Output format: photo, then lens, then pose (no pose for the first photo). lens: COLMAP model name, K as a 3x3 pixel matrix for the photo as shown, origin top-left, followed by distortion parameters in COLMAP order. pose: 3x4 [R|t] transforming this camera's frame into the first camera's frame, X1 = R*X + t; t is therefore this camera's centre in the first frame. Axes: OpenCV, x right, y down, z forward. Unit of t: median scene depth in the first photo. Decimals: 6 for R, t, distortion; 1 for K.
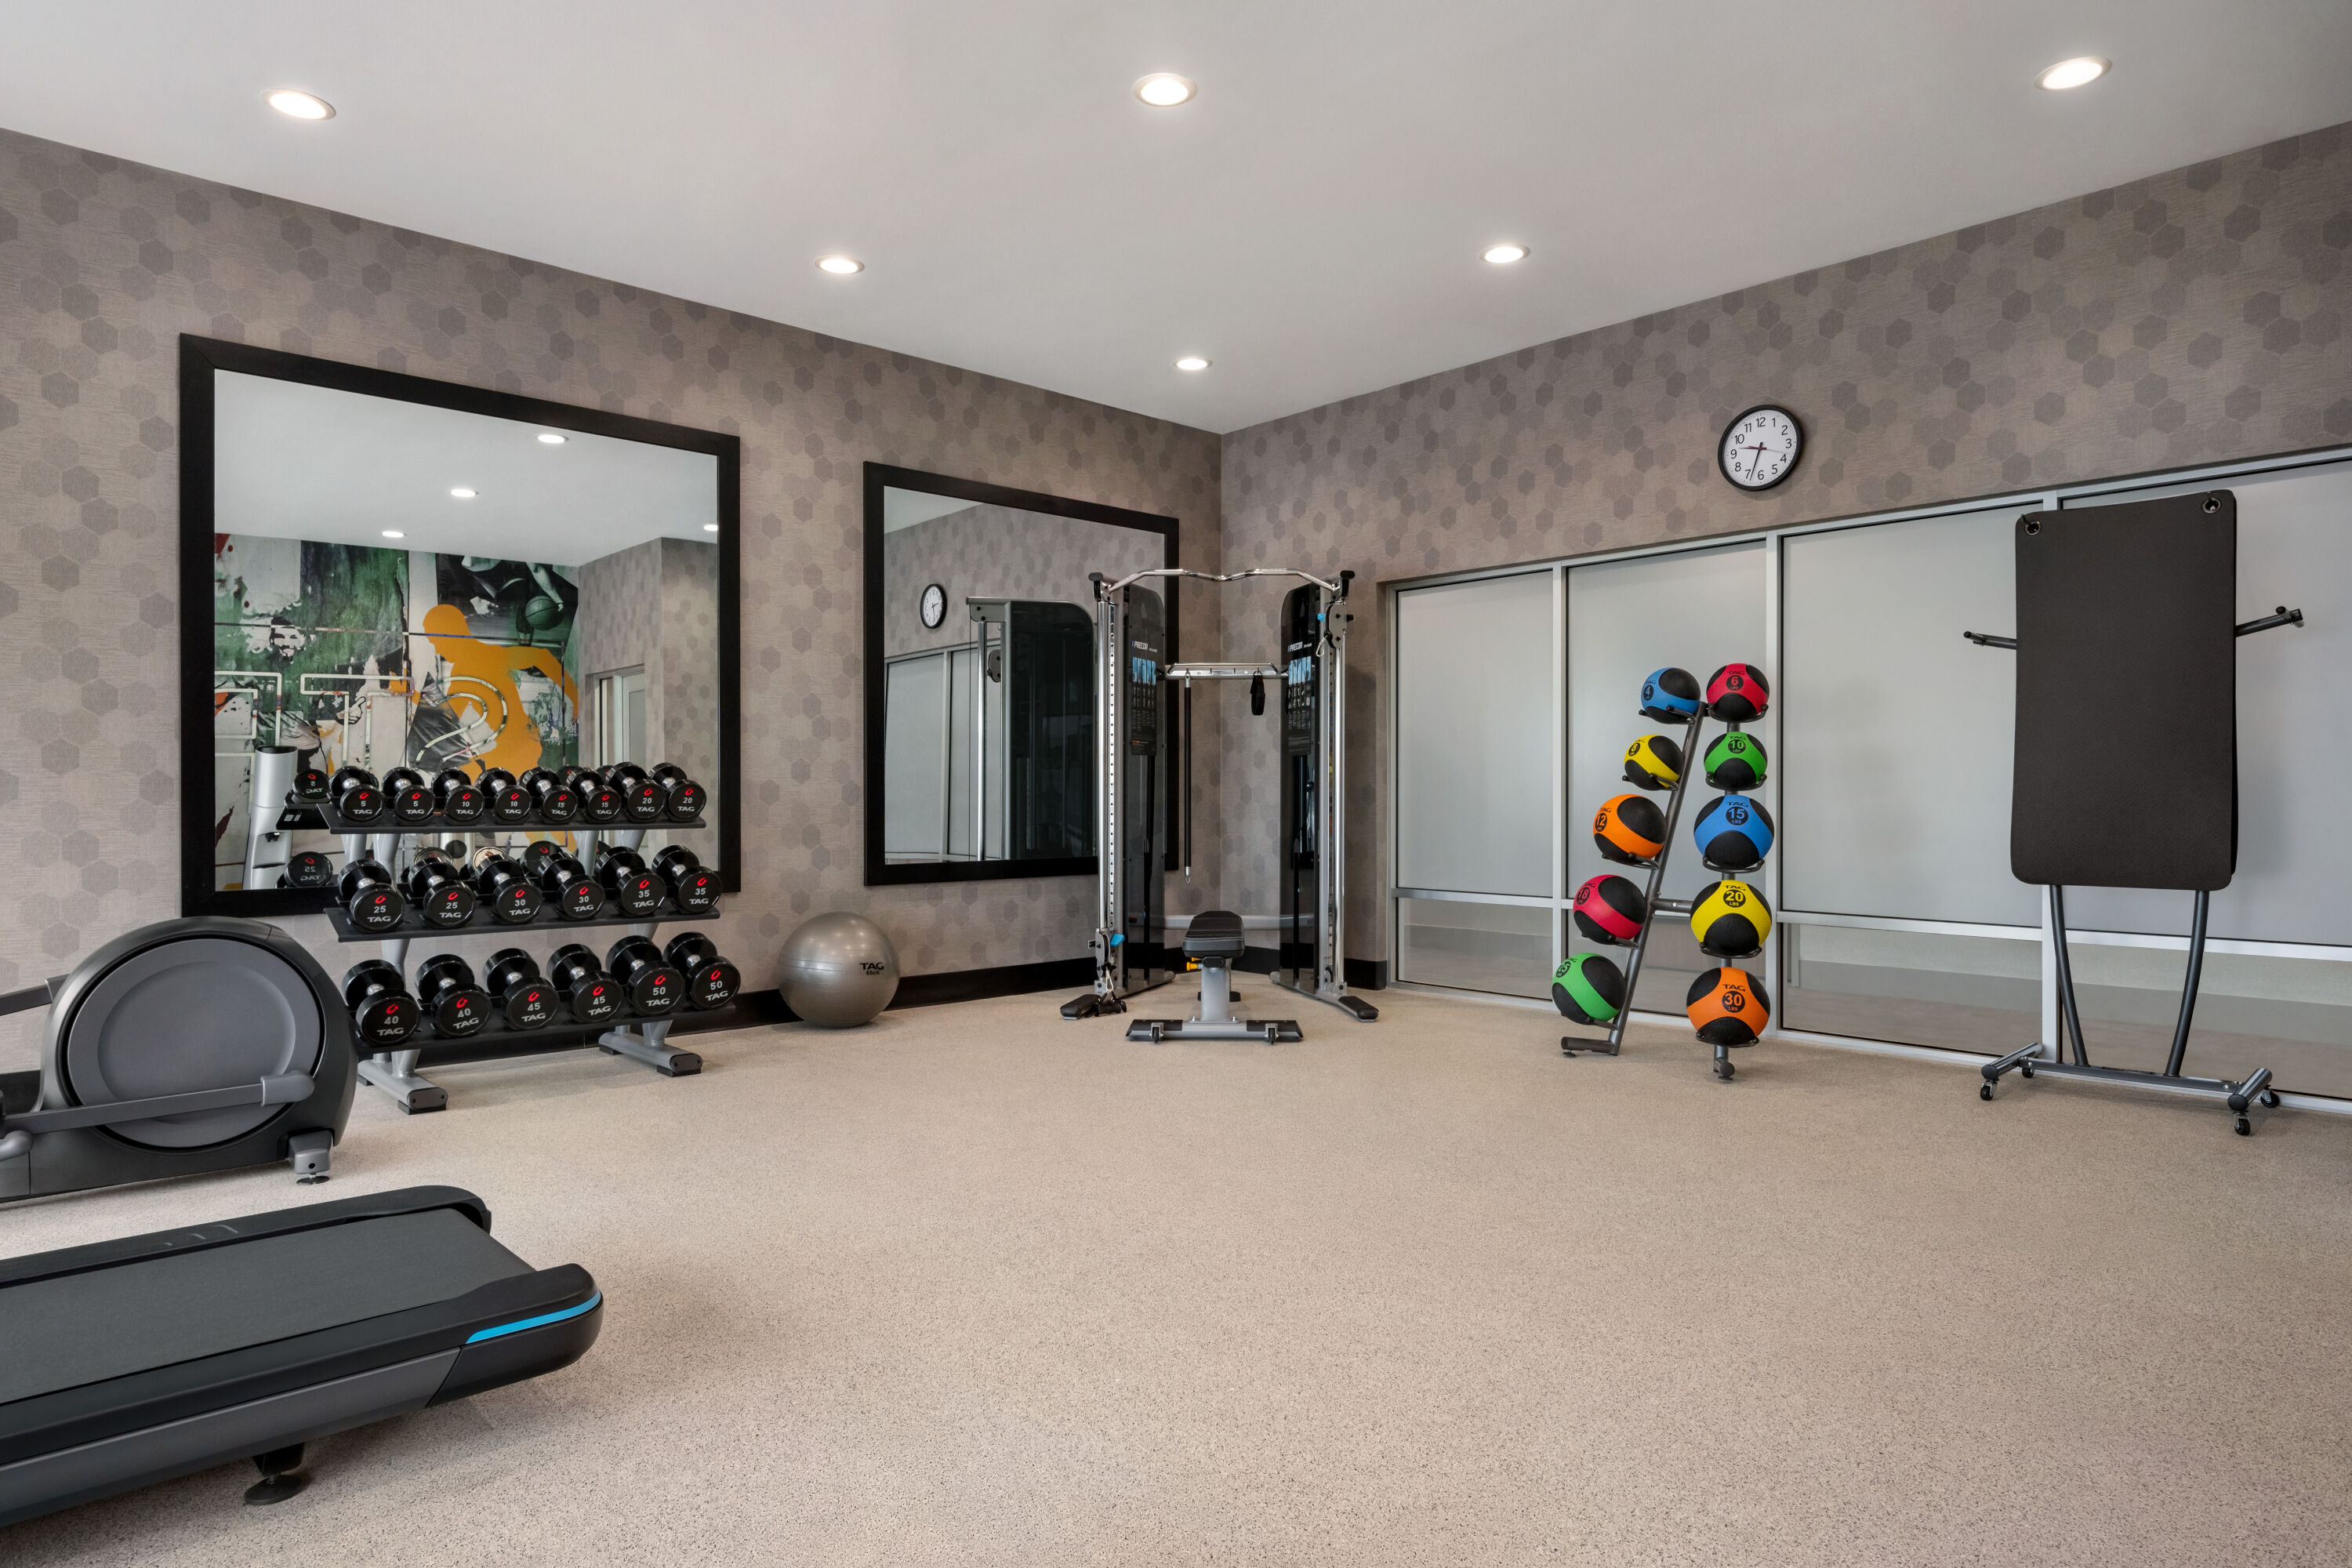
lens RADIAL K [[1398.6, 0, 1166.1], [0, 1398.6, 783.8], [0, 0, 1]] dist [0.056123, -0.002200]
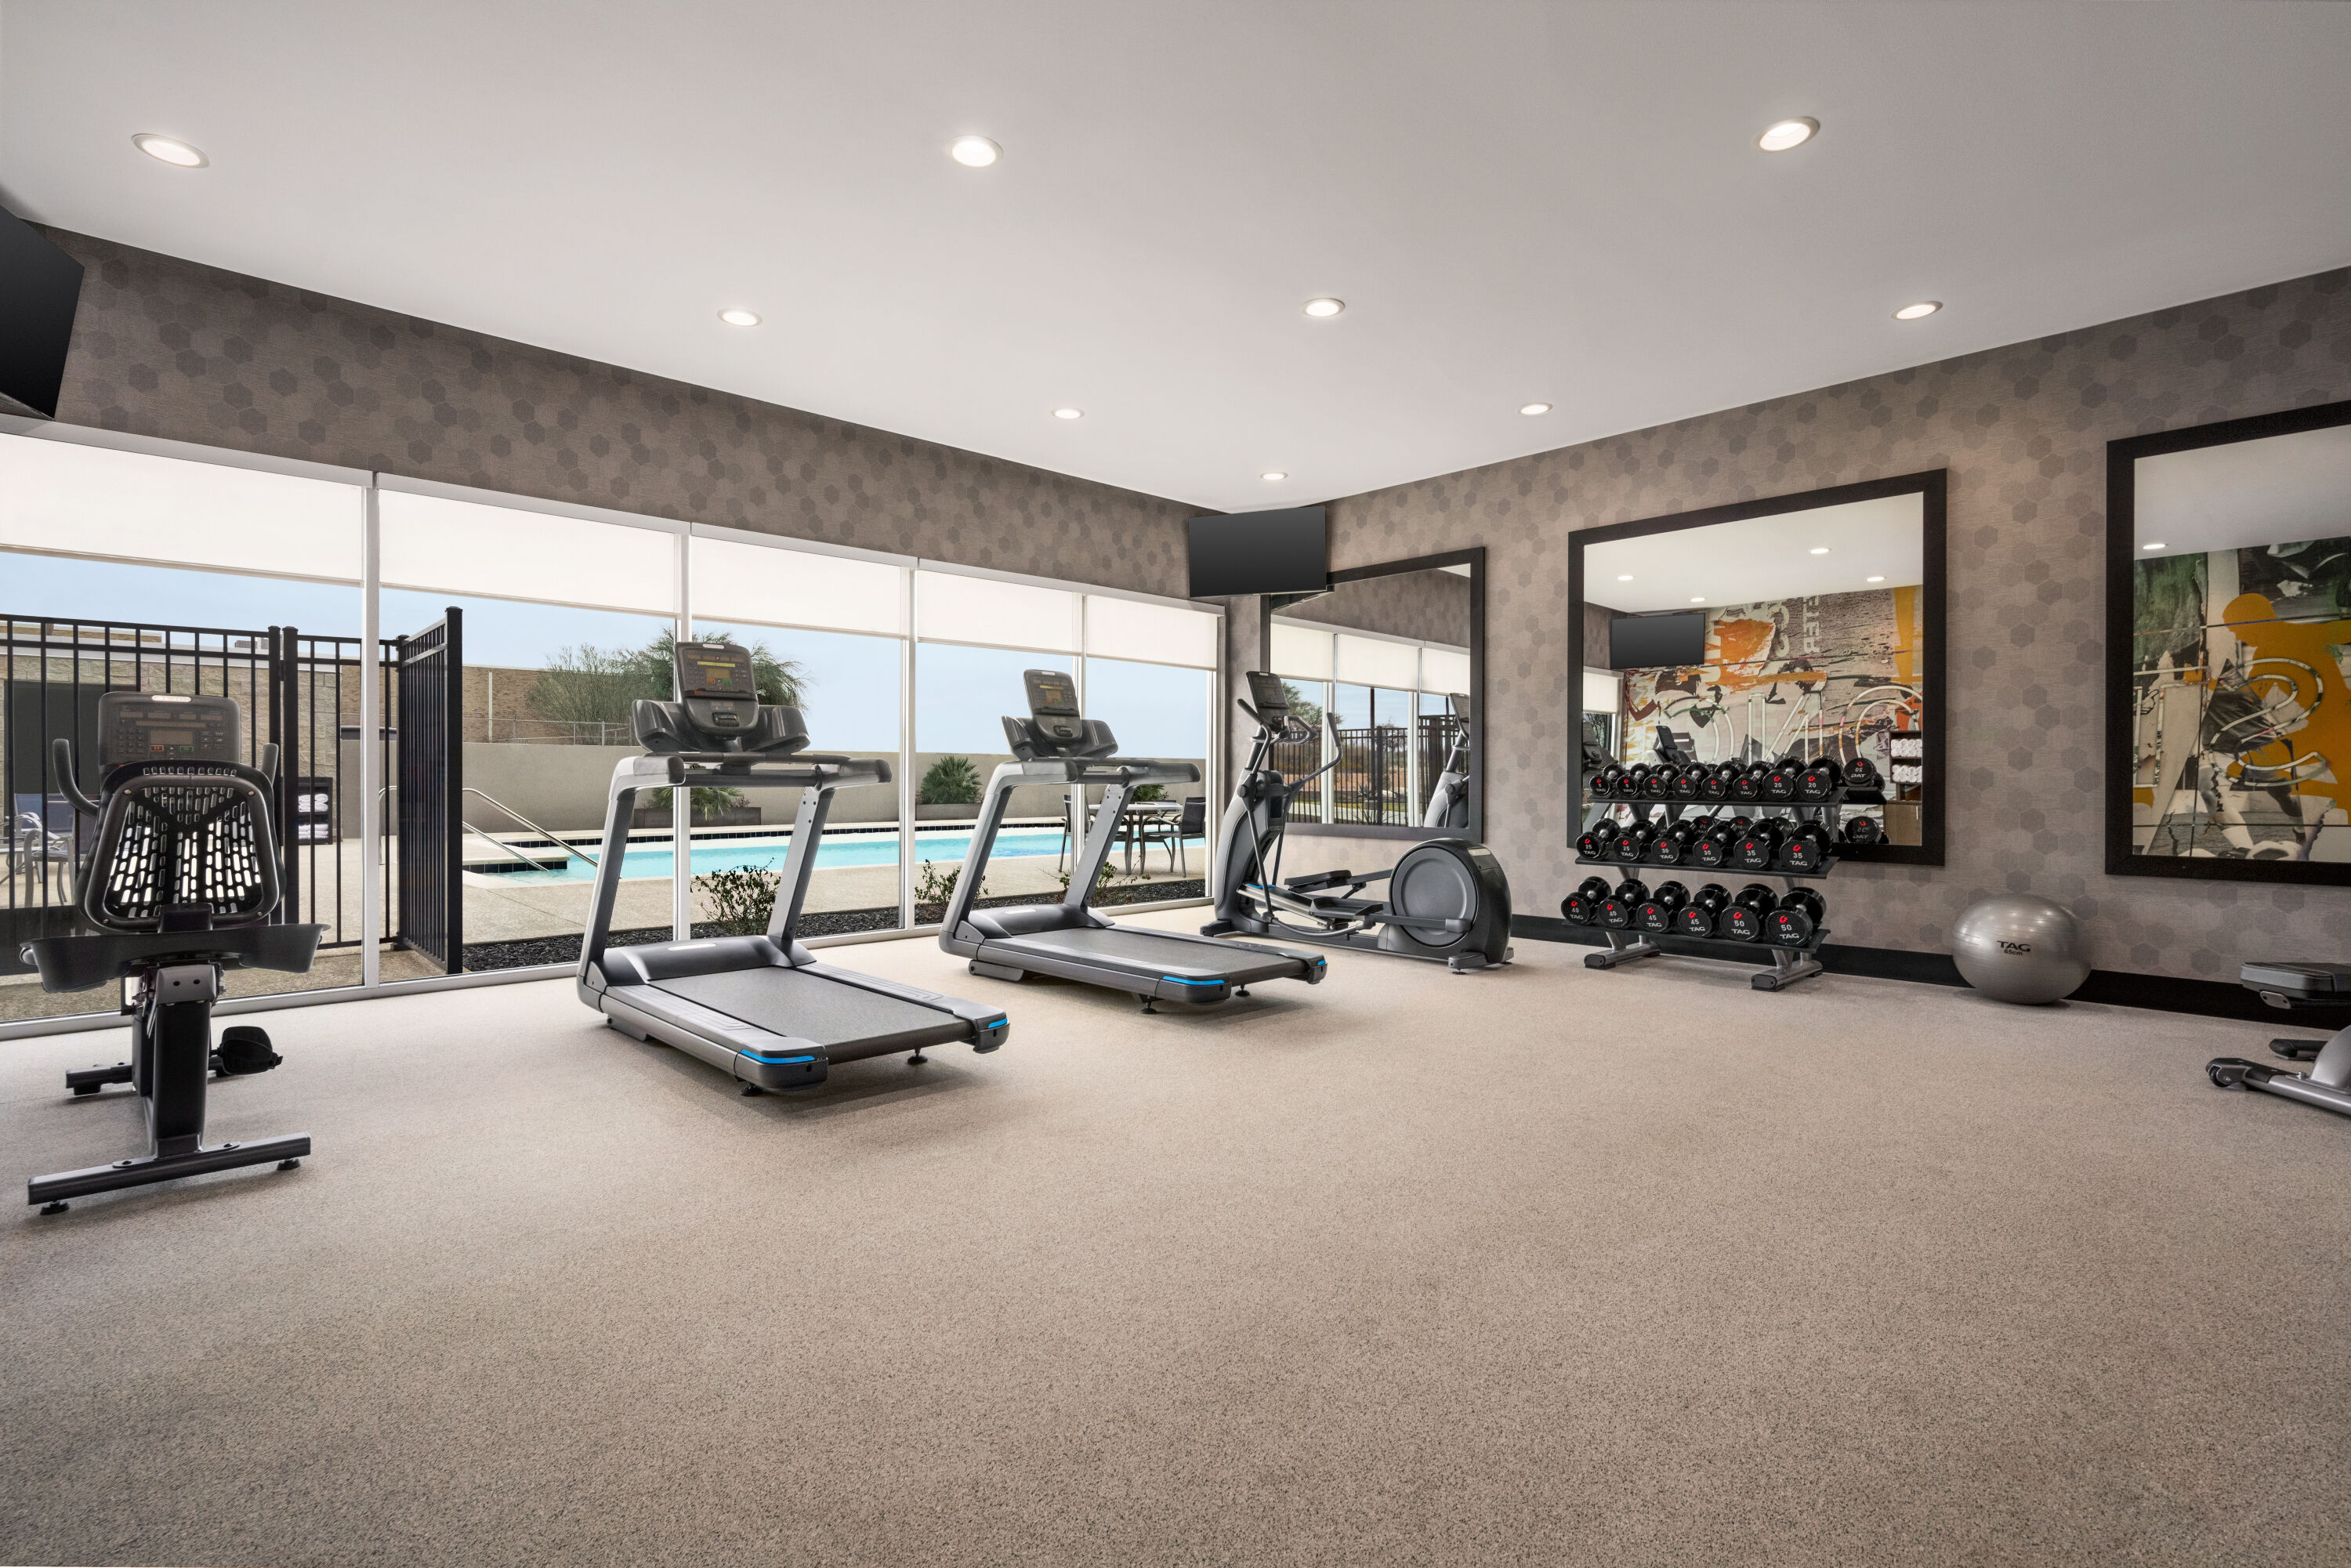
lens RADIAL K [[1090.1, 0, 1150.4], [0, 1090.1, 787.3], [0, 0, 1]] dist [0.003401, -0.000158]
pose [[0.032285, 0.014599, -0.999372, 0.530995], [0.010724, 0.999831, 0.014952, -0.006795], [0.999421, -0.011200, 0.032123, 0.304133]]
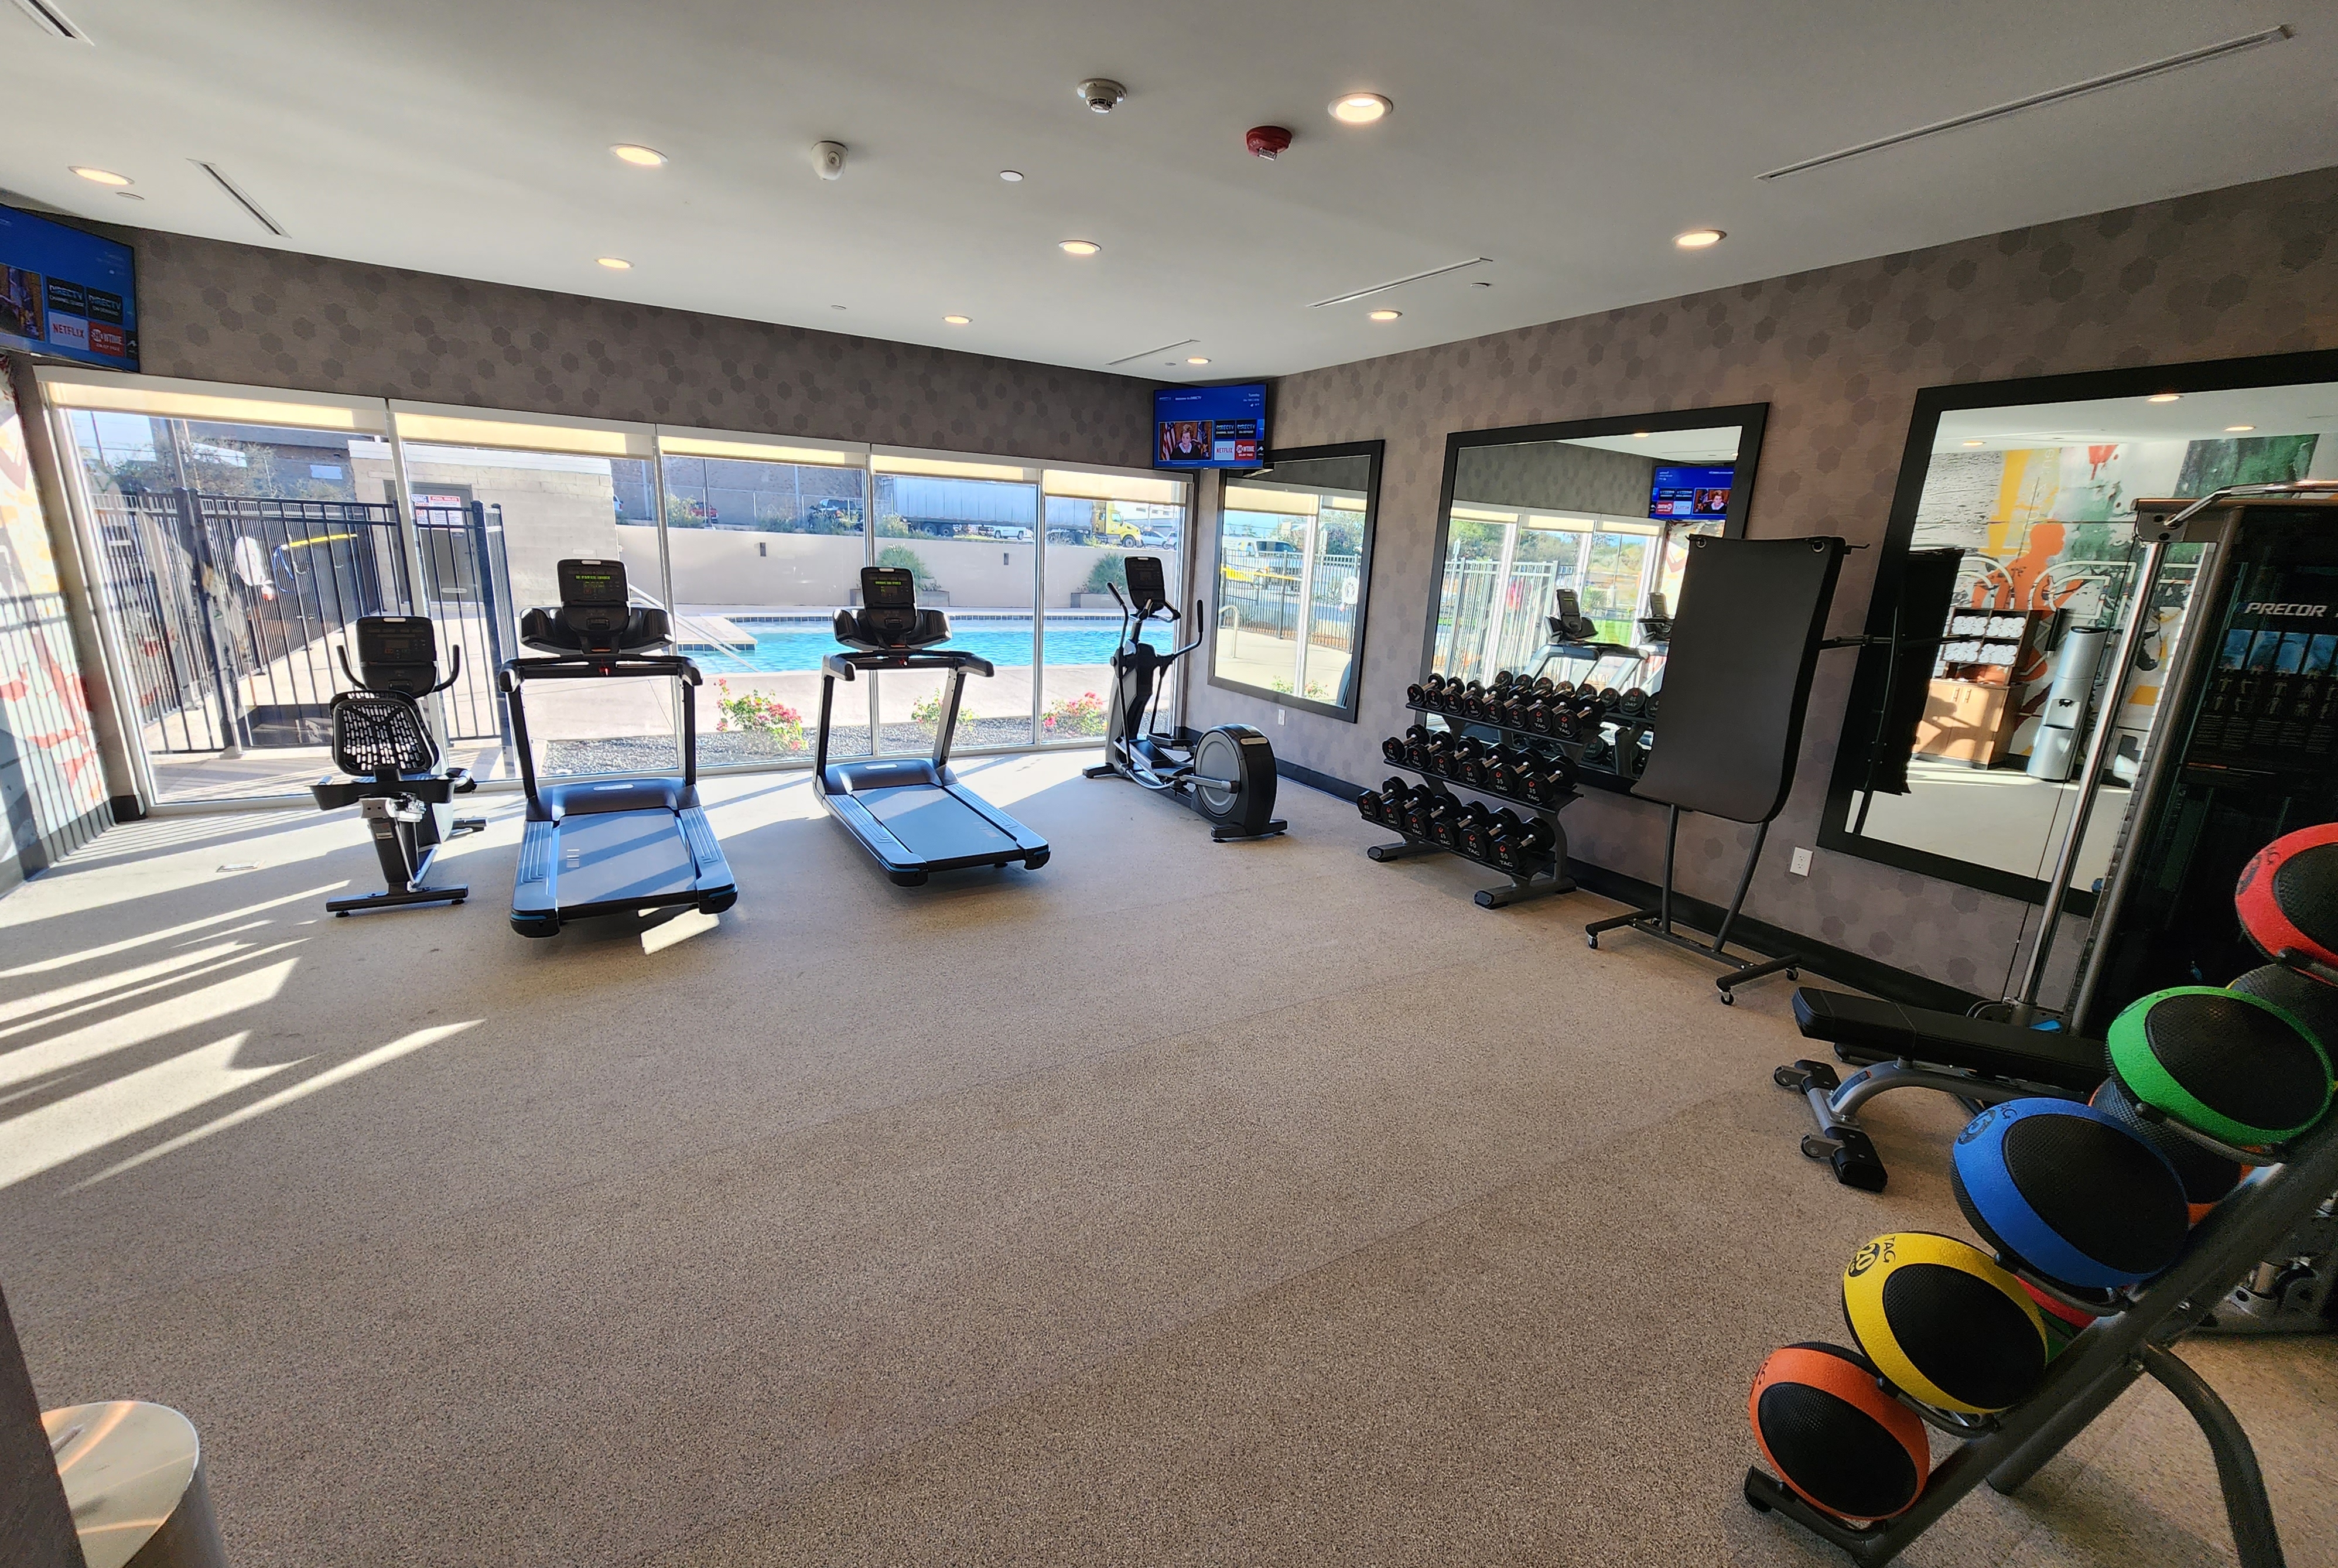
lens RADIAL K [[957.1, 0, 1144.1], [0, 957.1, 787.1], [0, 0, 1]] dist [0.003736, 0.000955]
pose [[-0.192629, 0.238447, -0.951860, 0.518050], [-0.029483, 0.968182, 0.248503, -0.122400], [0.980829, 0.075933, -0.179470, 0.647407]]
